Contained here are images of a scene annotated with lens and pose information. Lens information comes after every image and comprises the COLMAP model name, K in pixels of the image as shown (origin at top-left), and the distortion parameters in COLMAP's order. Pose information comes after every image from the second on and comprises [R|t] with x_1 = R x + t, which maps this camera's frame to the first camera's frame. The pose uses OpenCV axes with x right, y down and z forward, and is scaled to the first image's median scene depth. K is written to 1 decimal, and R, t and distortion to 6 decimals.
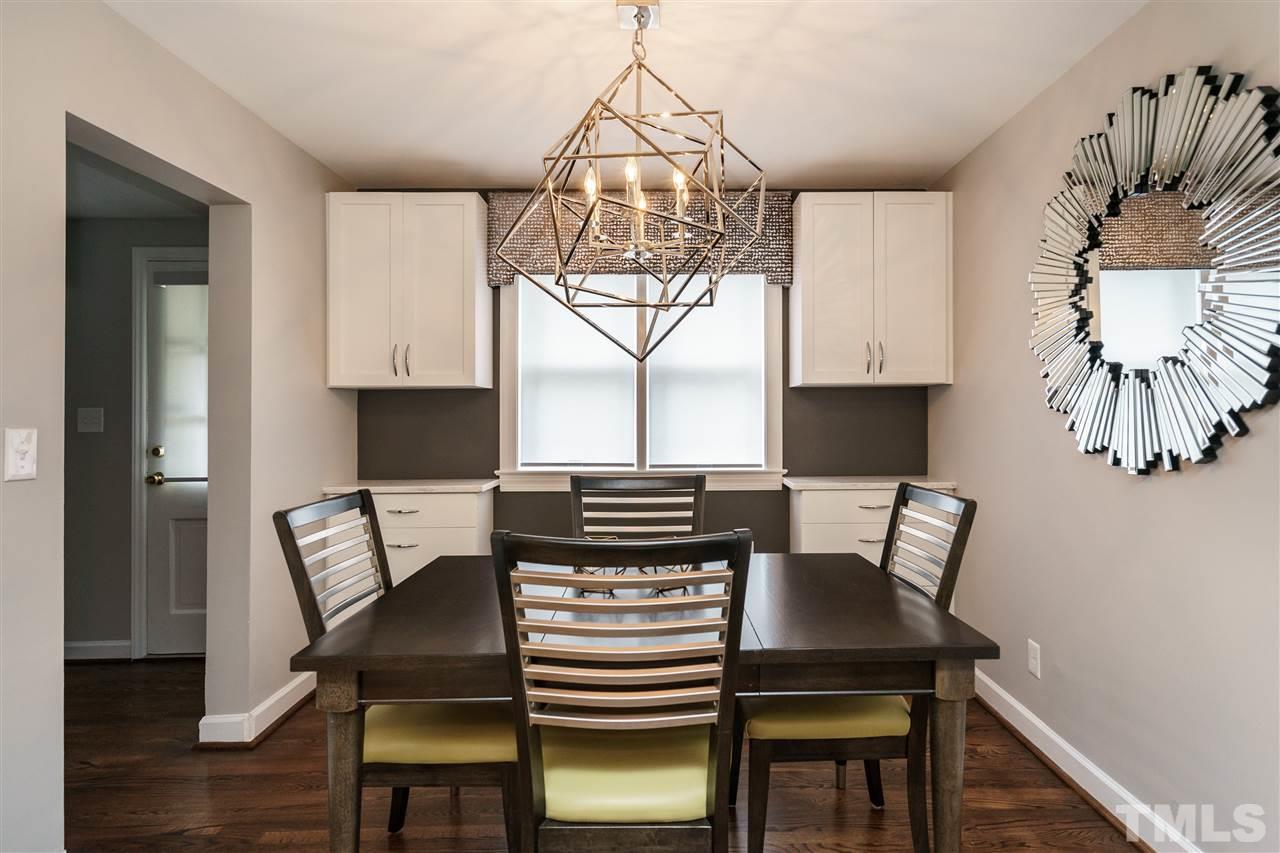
lens RADIAL K [[680.8, 0, 641.3], [0, 680.8, 413.1], [0, 0, 1]] dist [0.006565, -0.004206]
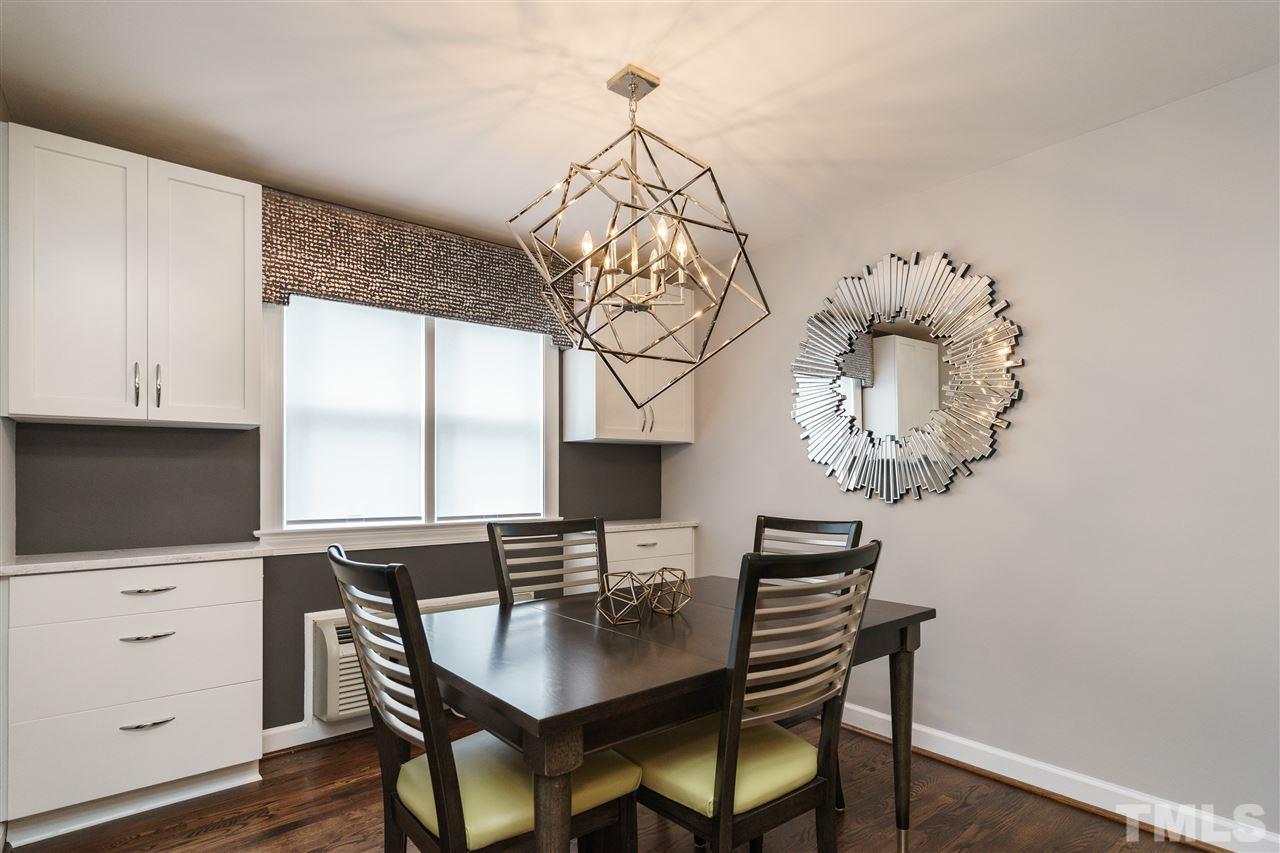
lens RADIAL K [[680.8, 0, 620.2], [0, 680.8, 468.4], [0, 0, 1]] dist [0.006565, -0.004206]
pose [[0.778929, 0.012443, 0.626988, -0.628456], [-0.005684, 0.999902, -0.012783, 0.029687], [-0.627086, 0.006393, 0.778924, 0.158453]]
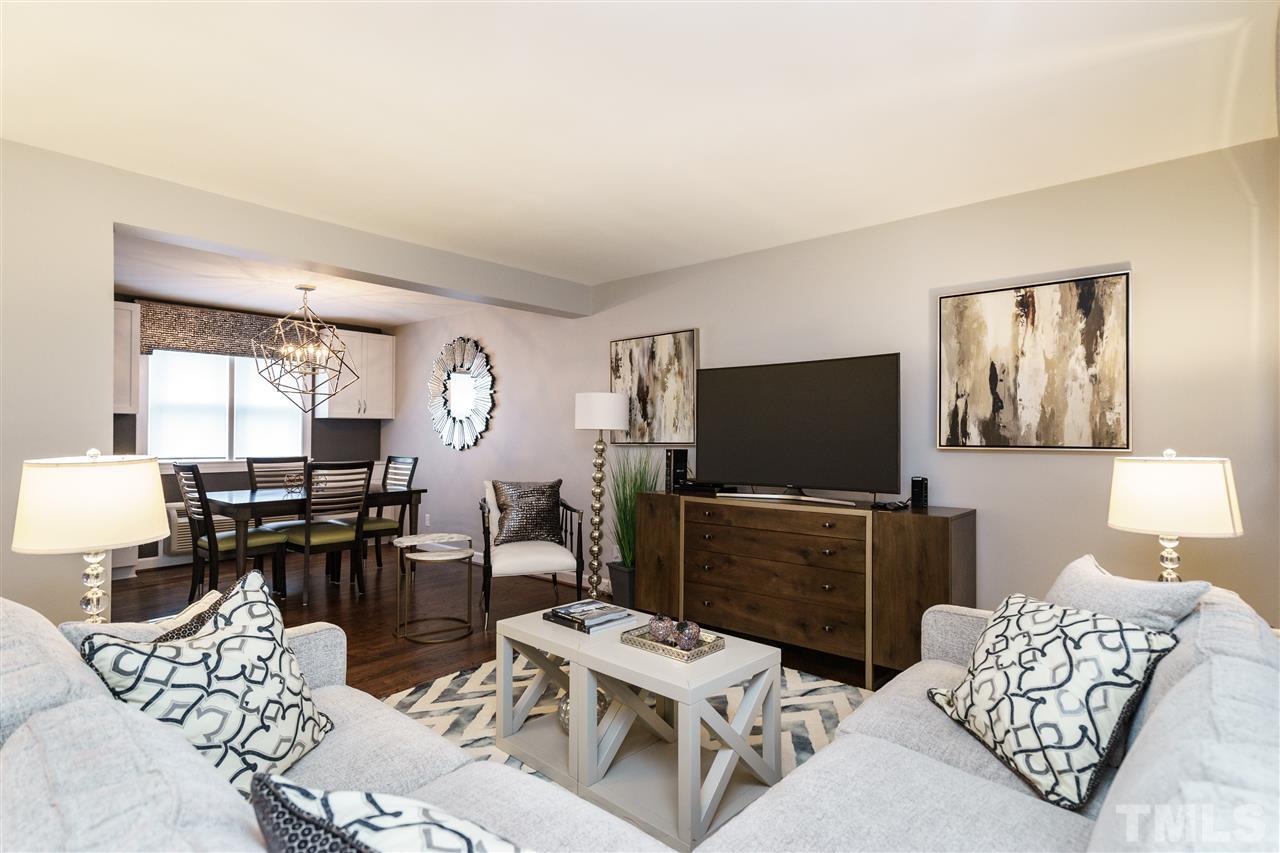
lens RADIAL K [[680.8, 0, 645.2], [0, 680.8, 424.5], [0, 0, 1]] dist [0.006565, -0.004206]
pose [[0.634282, 0.016107, 0.772934, -1.151073], [-0.010312, 0.999870, -0.012374, -0.006824], [-0.773033, -0.000122, 0.634365, -1.641523]]
